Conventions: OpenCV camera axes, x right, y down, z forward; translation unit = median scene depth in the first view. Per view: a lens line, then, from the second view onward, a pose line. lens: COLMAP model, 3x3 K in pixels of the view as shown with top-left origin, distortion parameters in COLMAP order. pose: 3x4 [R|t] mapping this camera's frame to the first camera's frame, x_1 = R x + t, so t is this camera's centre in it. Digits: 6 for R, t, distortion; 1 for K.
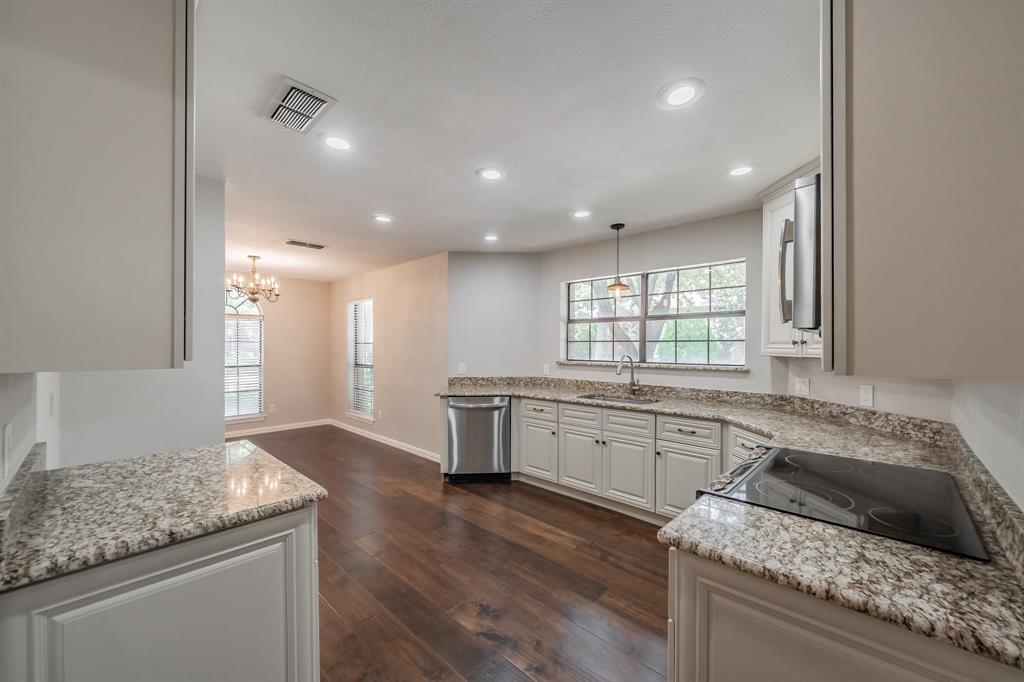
lens RADIAL K [[391.1, 0, 521.1], [0, 391.1, 345.7], [0, 0, 1]] dist [-0.000668, 0.000000]
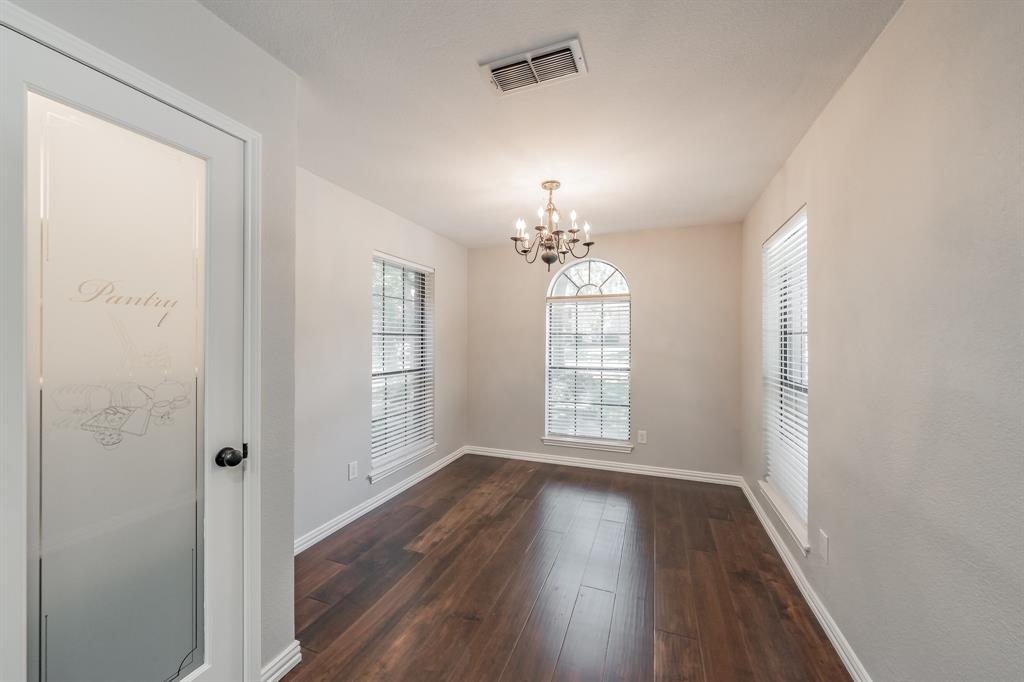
lens RADIAL K [[373.1, 0, 514.0], [0, 373.1, 340.2], [0, 0, 1]] dist [-0.000027, -0.000022]
pose [[0.377199, -0.005762, -0.926114, -0.263257], [0.000475, 0.999982, -0.006029, 0.009608], [0.926132, 0.001834, 0.377195, 1.015368]]
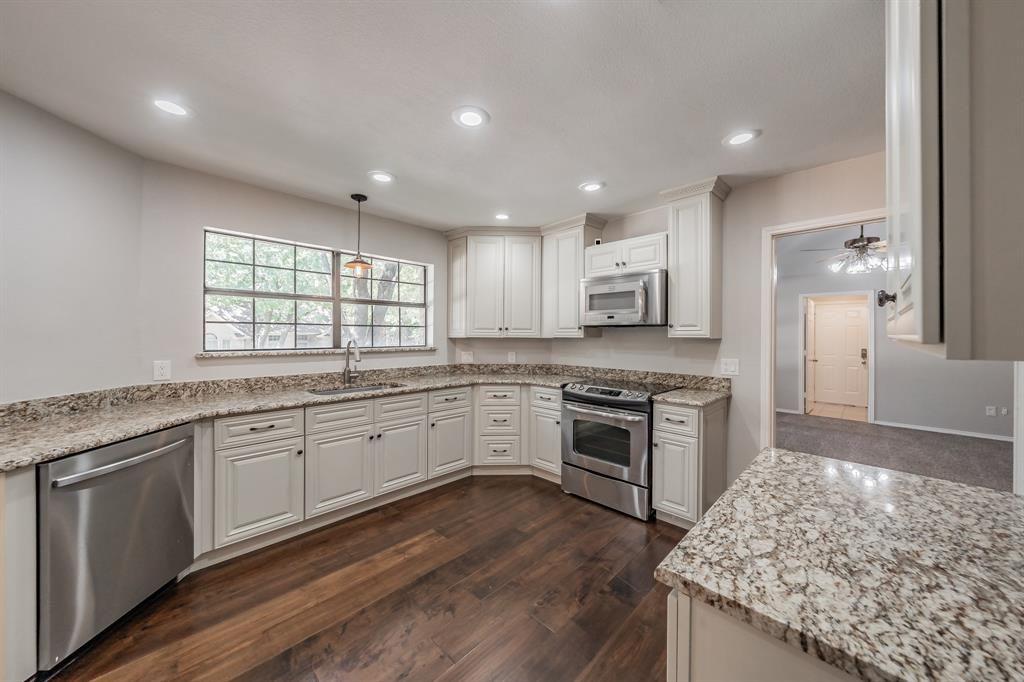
lens RADIAL K [[357.8, 0, 516.9], [0, 357.8, 334.9], [0, 0, 1]] dist [-0.001765, -0.000257]
pose [[0.028110, -0.002686, 0.999601, -0.569381], [-0.002483, 0.999993, 0.002757, 0.009249], [-0.999602, -0.002559, 0.028103, 0.612193]]
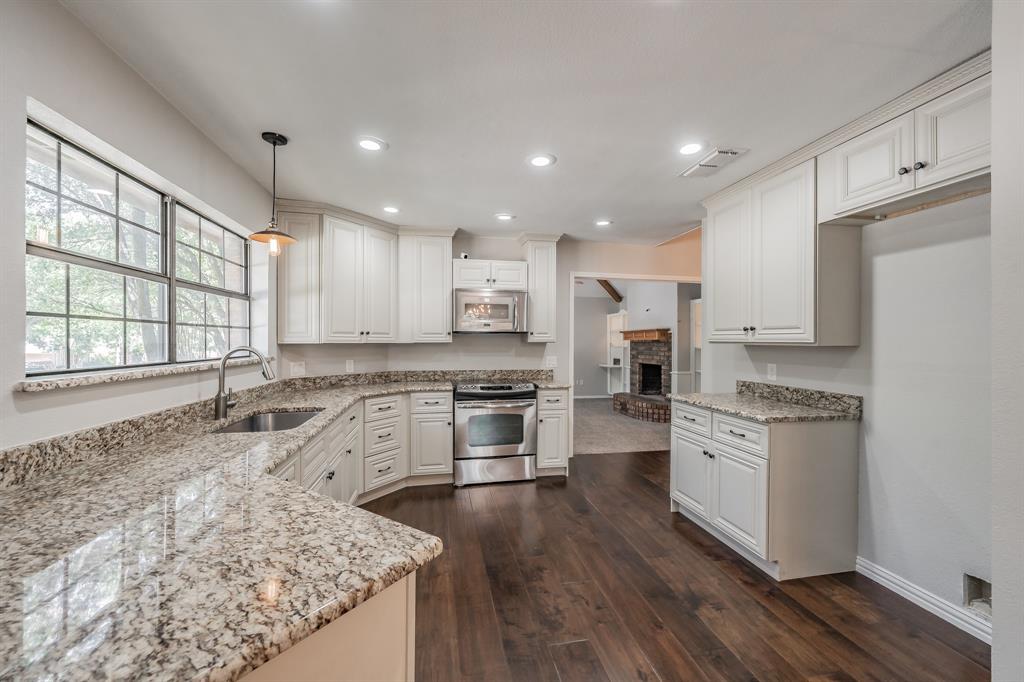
lens RADIAL K [[404.3, 0, 512.0], [0, 404.3, 341.0], [0, 0, 1]] dist [0.000548, 0.000013]
pose [[-0.806308, -0.004898, 0.591476, -0.432447], [-0.004000, 0.999988, 0.002829, 0.010333], [-0.591483, -0.000084, -0.806318, 1.293408]]
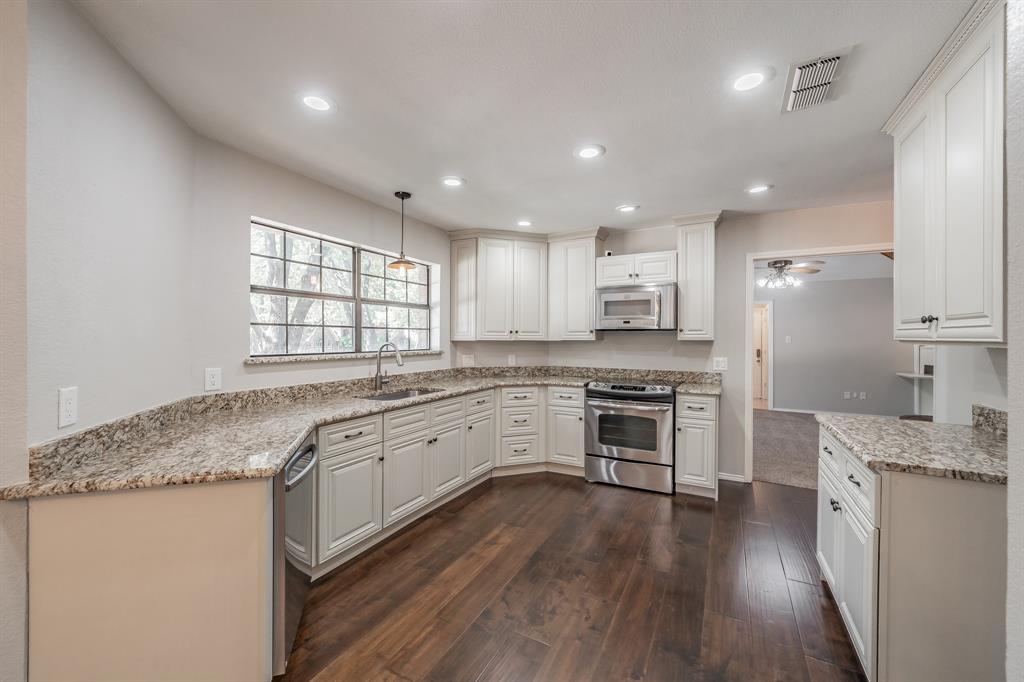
lens RADIAL K [[399.8, 0, 511.8], [0, 399.8, 338.5], [0, 0, 1]] dist [-0.000536, 0.000103]
pose [[-0.253419, -0.004888, 0.967344, -0.674650], [-0.002777, 0.999987, 0.004325, 0.009034], [-0.967353, -0.001590, -0.253429, 0.990941]]
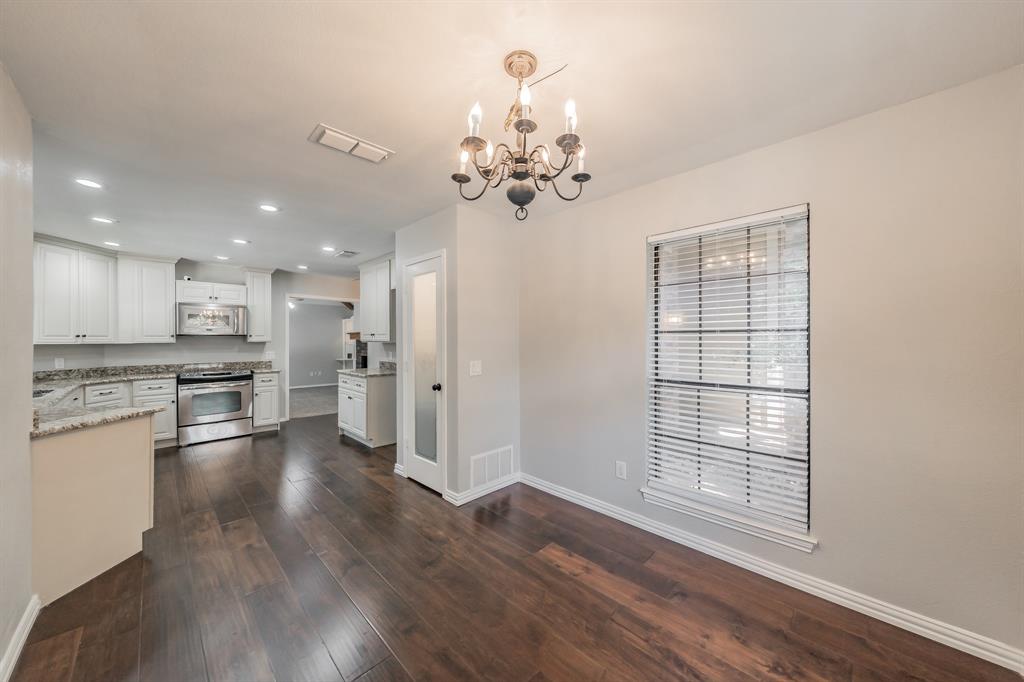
lens RADIAL K [[361.2, 0, 516.4], [0, 361.2, 340.0], [0, 0, 1]] dist [-0.000285, 0.000059]
pose [[-0.999473, -0.000816, 0.032447, -0.956549], [-0.000689, 0.999992, 0.003936, 0.001579], [-0.032450, 0.003912, -0.999466, 1.798952]]
